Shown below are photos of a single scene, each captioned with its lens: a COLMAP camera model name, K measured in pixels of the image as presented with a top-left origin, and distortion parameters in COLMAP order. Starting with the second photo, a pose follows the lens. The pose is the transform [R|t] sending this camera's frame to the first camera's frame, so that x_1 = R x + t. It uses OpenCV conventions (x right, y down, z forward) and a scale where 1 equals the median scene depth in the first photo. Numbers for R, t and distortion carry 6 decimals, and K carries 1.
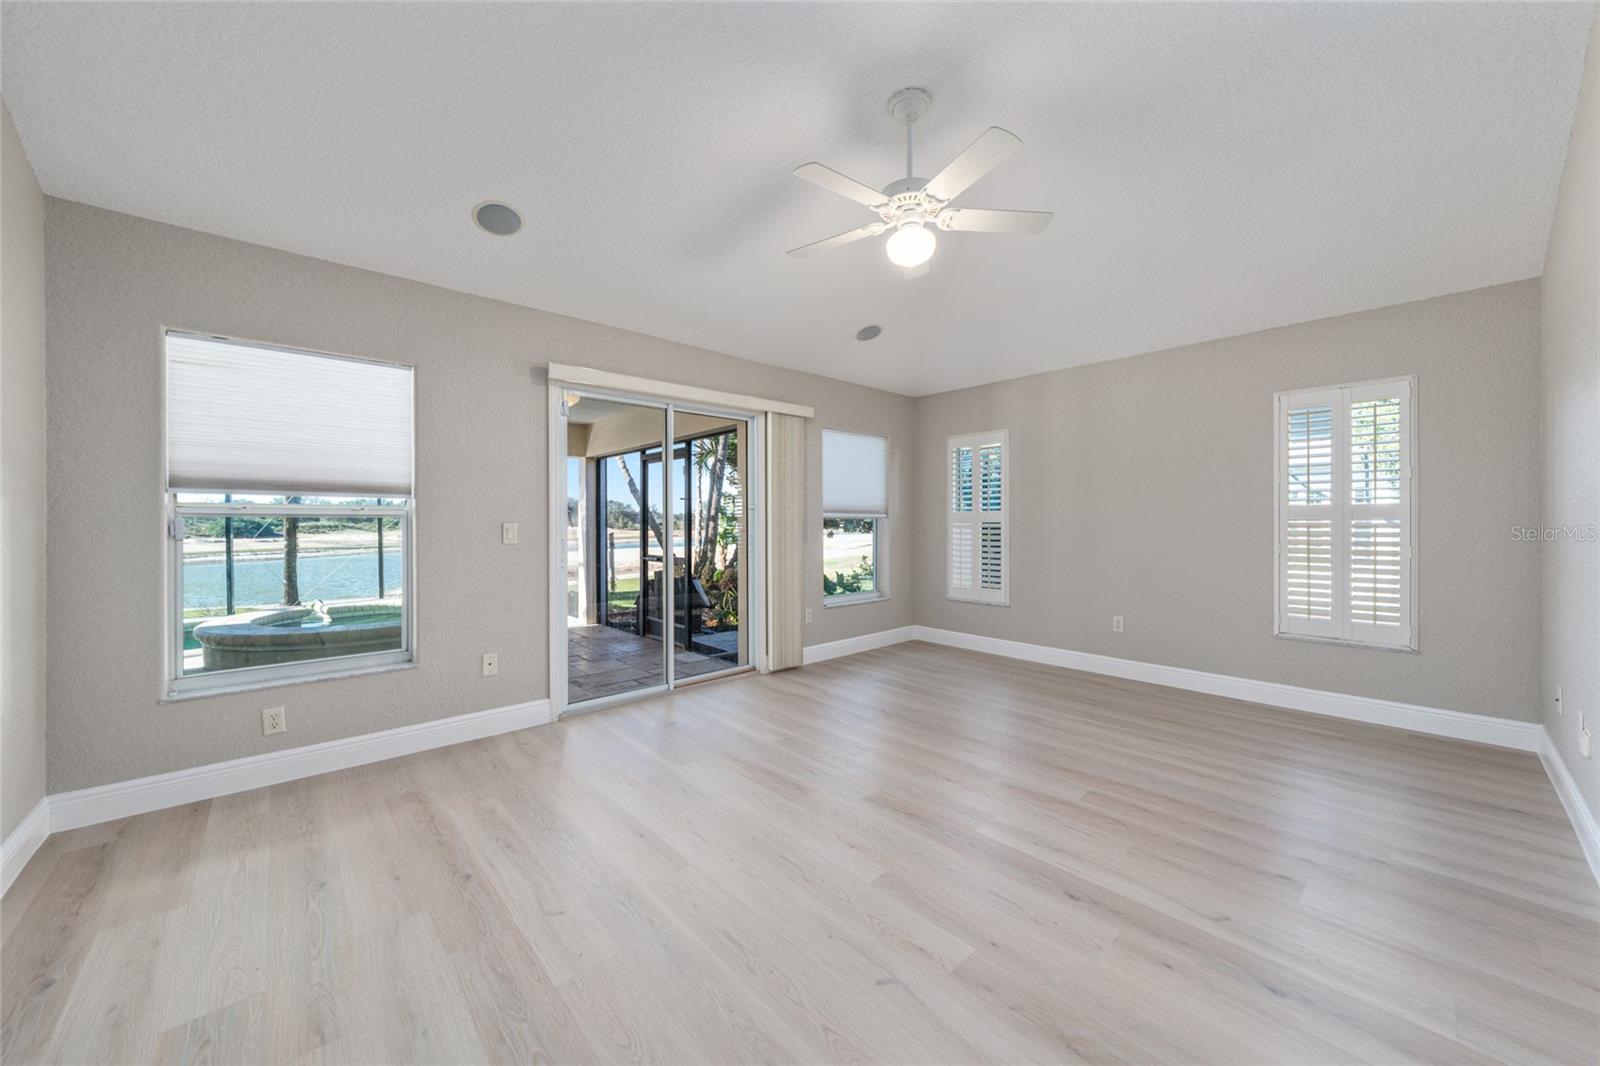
lens RADIAL K [[573.7, 0, 796.7], [0, 573.7, 522.3], [0, 0, 1]] dist [-0.000532, -0.000034]
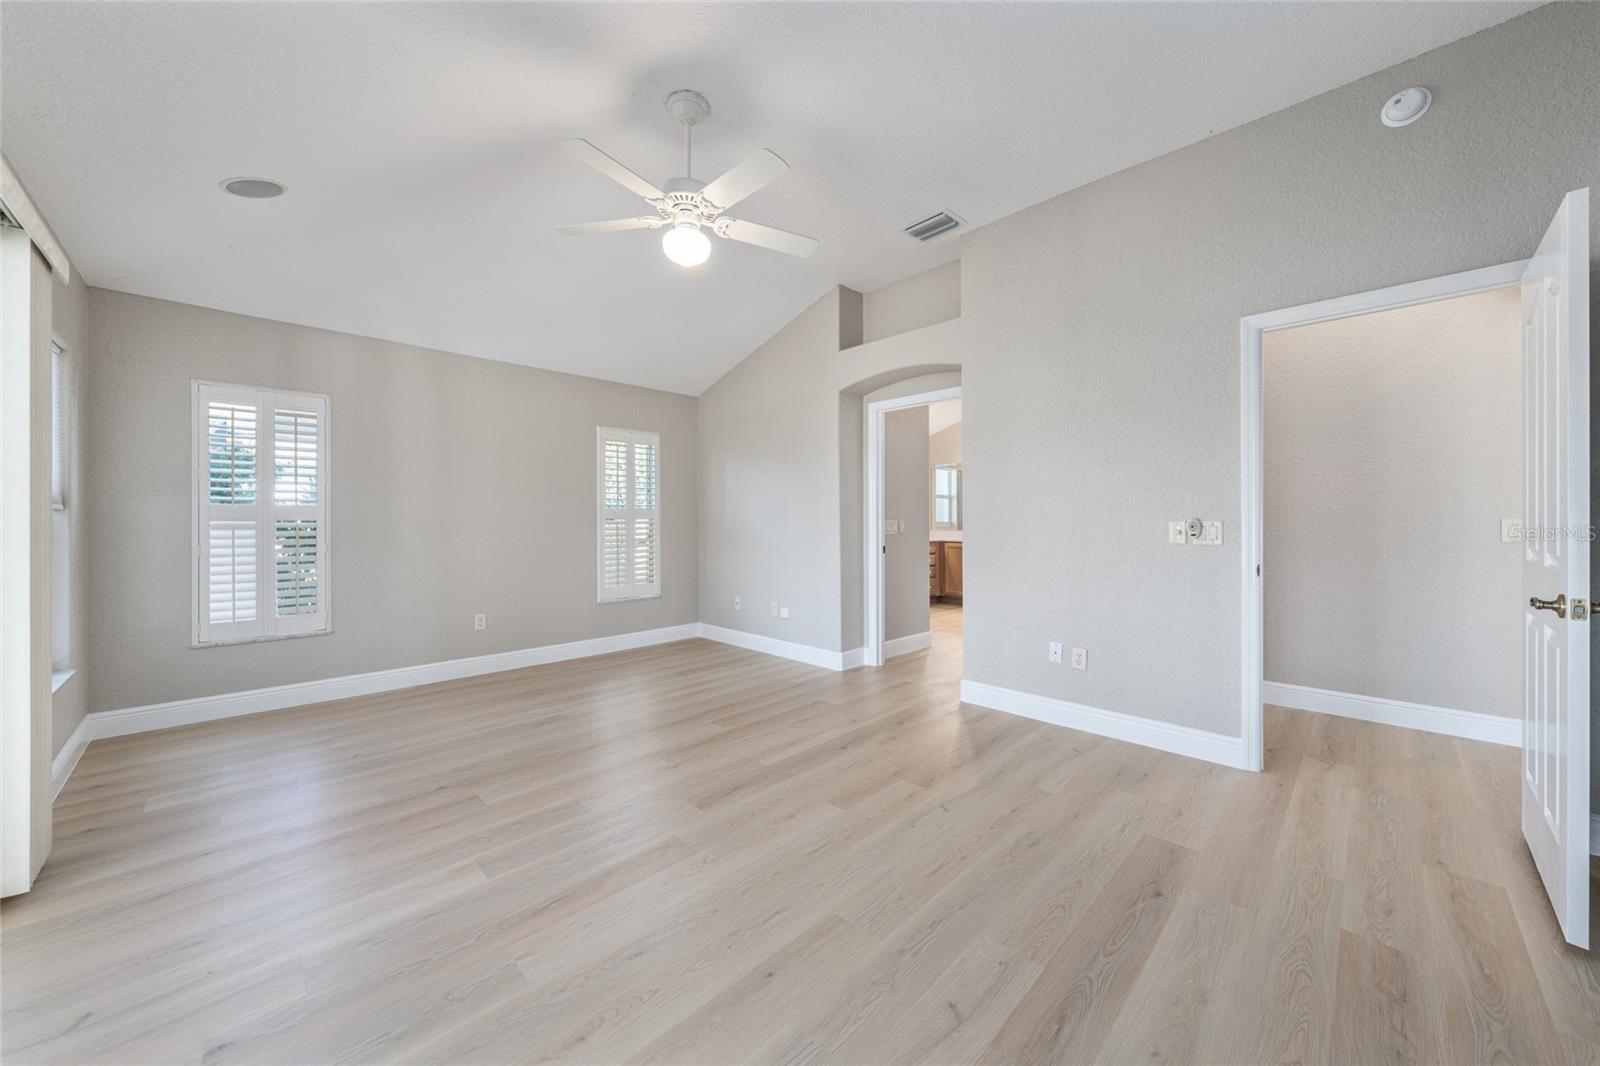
lens RADIAL K [[573.7, 0, 796.7], [0, 573.7, 522.3], [0, 0, 1]] dist [-0.000532, -0.000034]
pose [[-0.045400, -0.002966, 0.998964, -0.655701], [-0.000869, 0.999995, 0.002930, -0.001242], [-0.998969, -0.000735, -0.045402, 0.682892]]
